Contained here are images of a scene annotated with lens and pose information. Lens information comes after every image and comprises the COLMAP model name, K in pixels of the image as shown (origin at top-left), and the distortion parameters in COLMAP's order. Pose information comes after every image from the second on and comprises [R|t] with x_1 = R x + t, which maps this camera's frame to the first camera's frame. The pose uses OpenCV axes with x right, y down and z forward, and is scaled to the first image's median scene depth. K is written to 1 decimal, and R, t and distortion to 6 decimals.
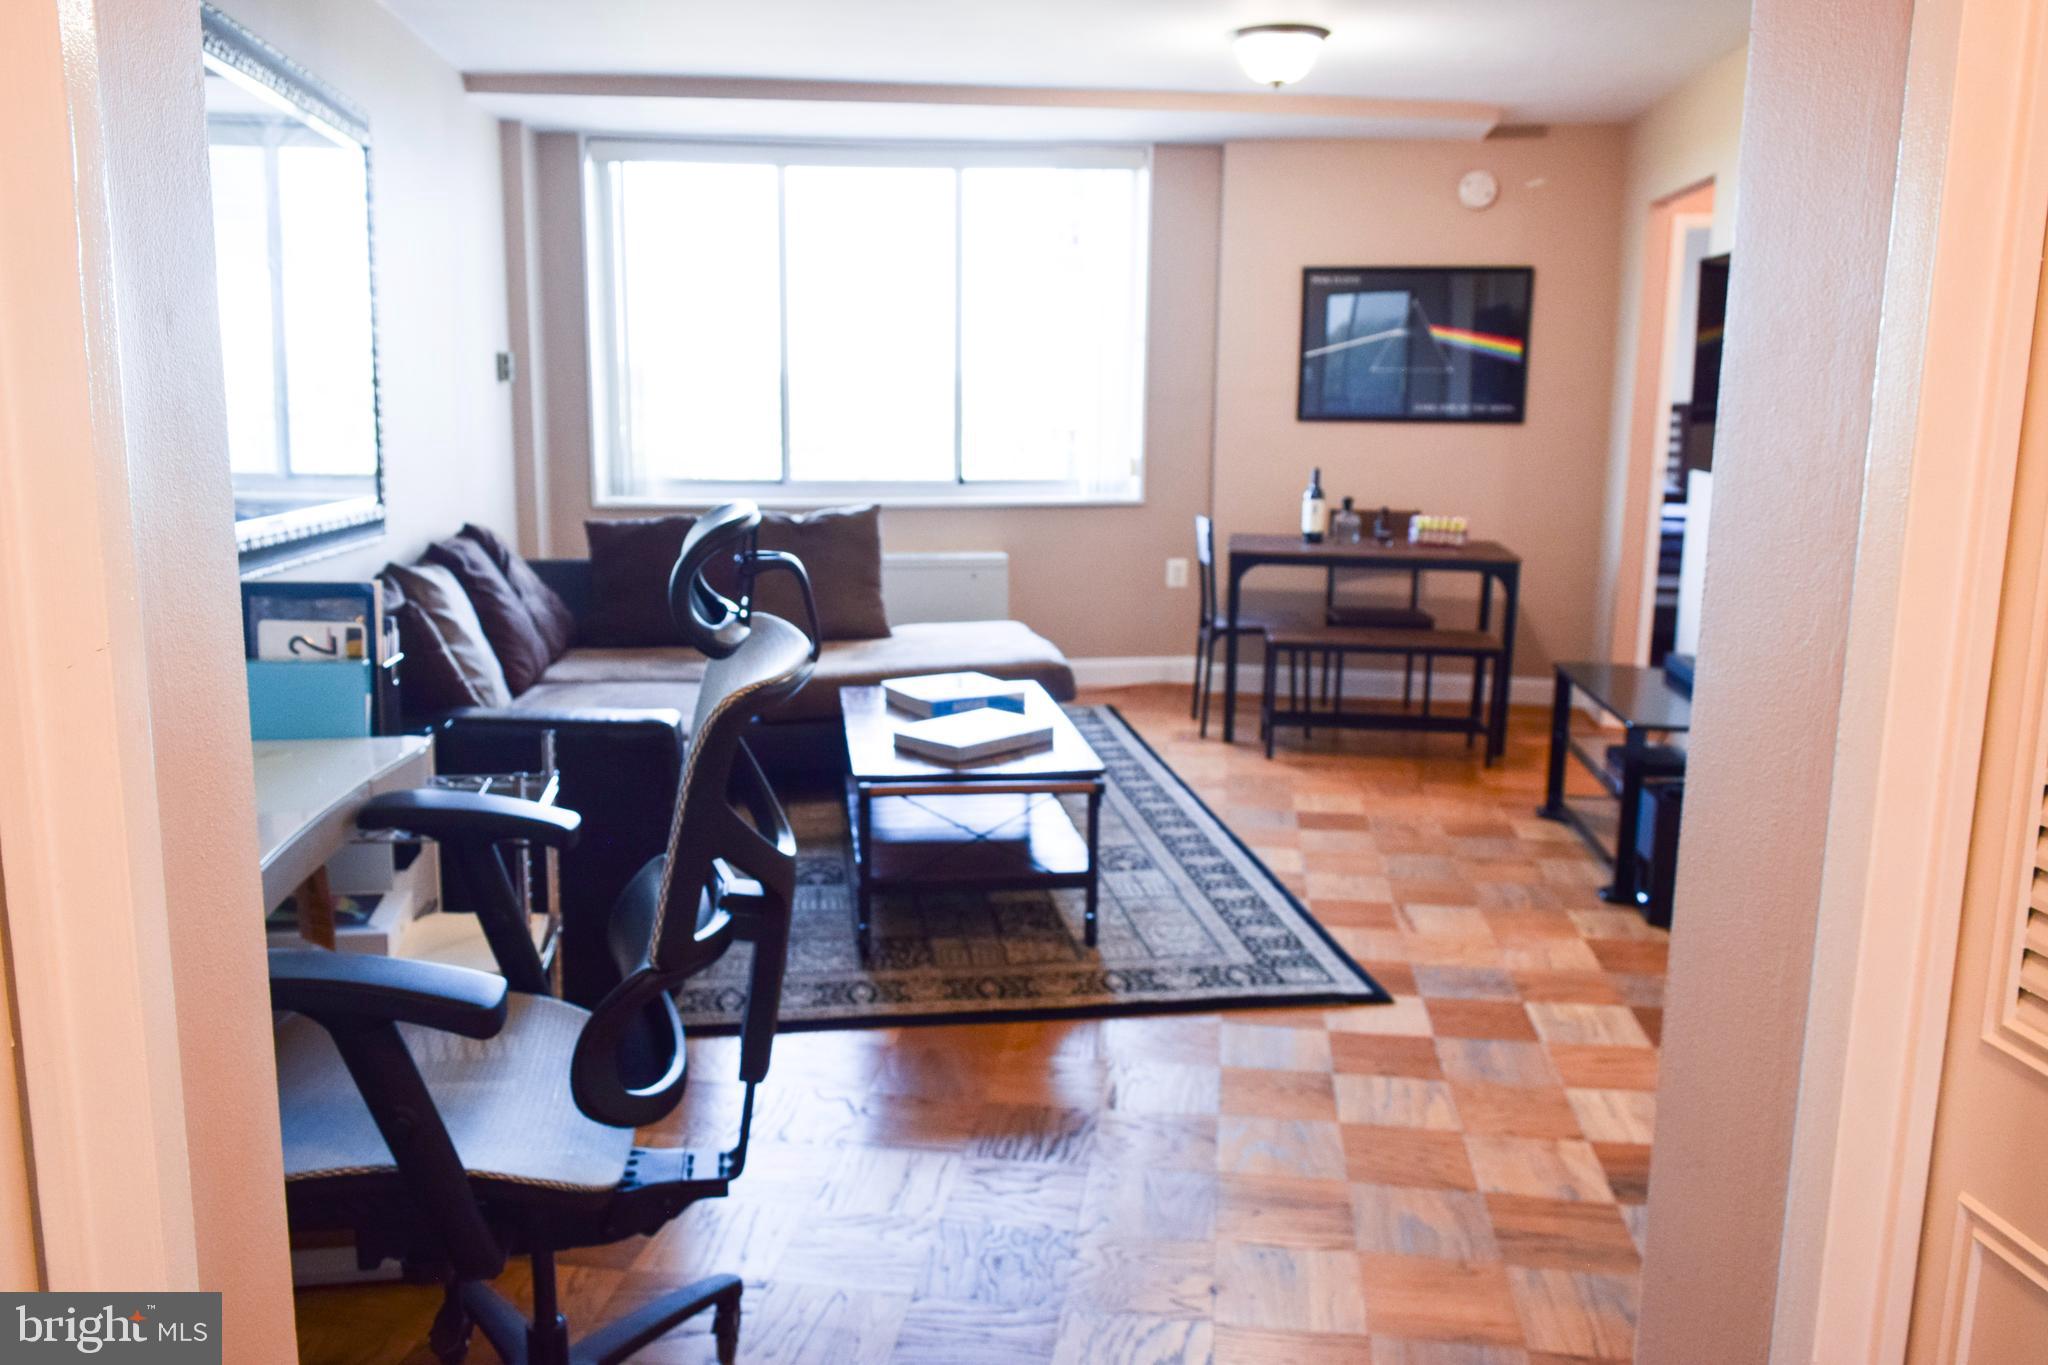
lens RADIAL K [[1526.0, 0, 1024.0], [0, 1526.0, 682.5], [0, 0, 1]] dist [-0.001199, -0.108111]
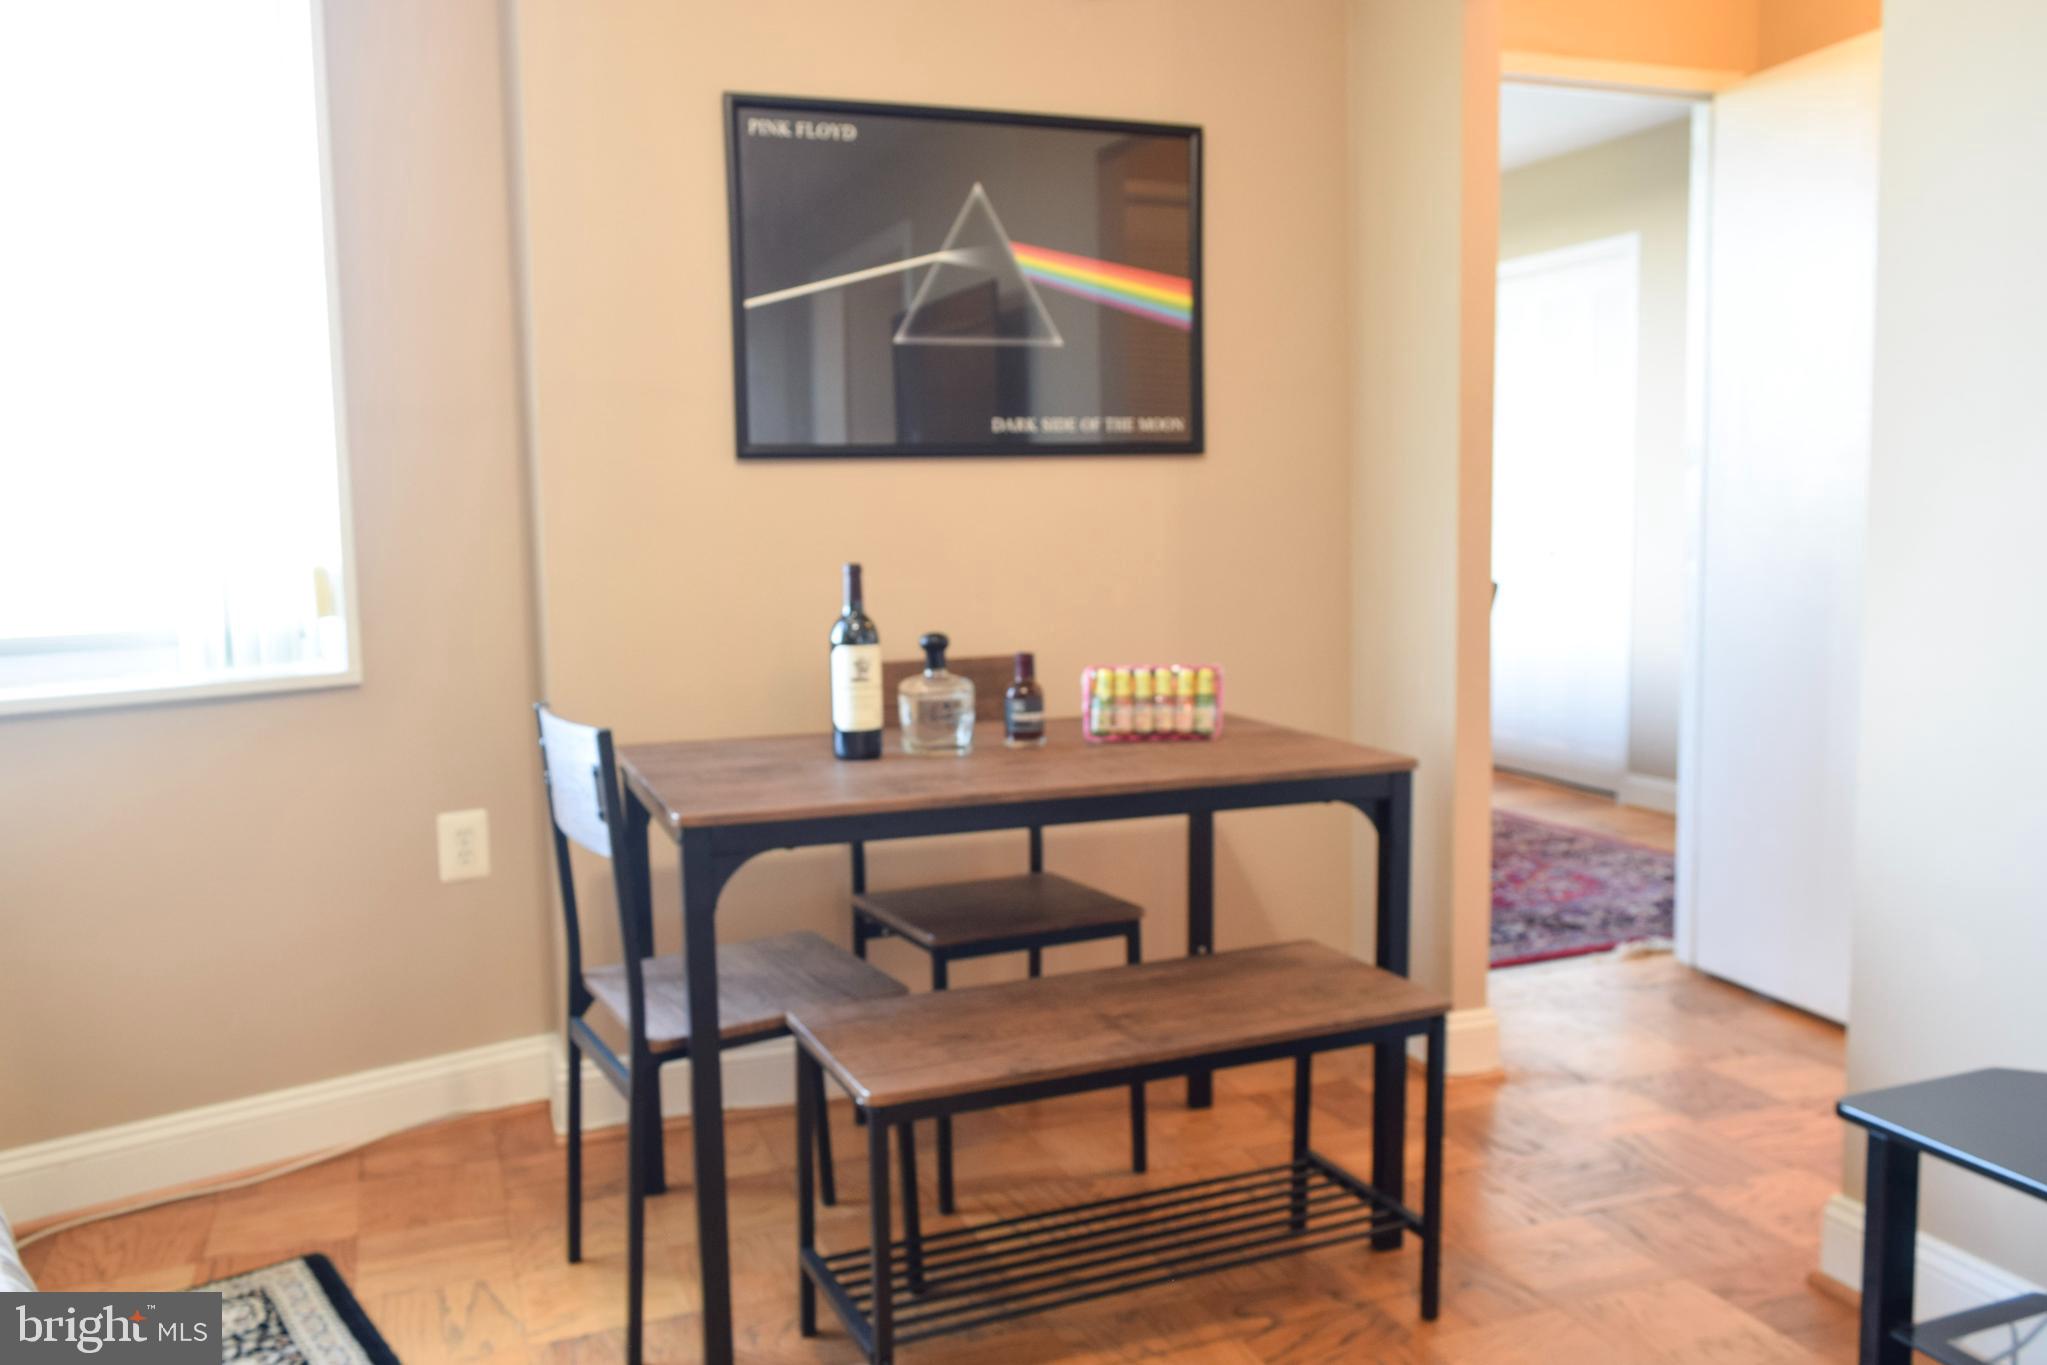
lens RADIAL K [[1525.3, 0, 1023.5], [0, 1525.3, 682.5], [0, 0, 1]] dist [-0.001199, -0.108111]
pose [[0.865079, -0.082182, 0.494858, 0.035026], [0.121560, 0.991430, -0.047855, -0.083042], [-0.486685, 0.101553, 0.867655, 0.618498]]
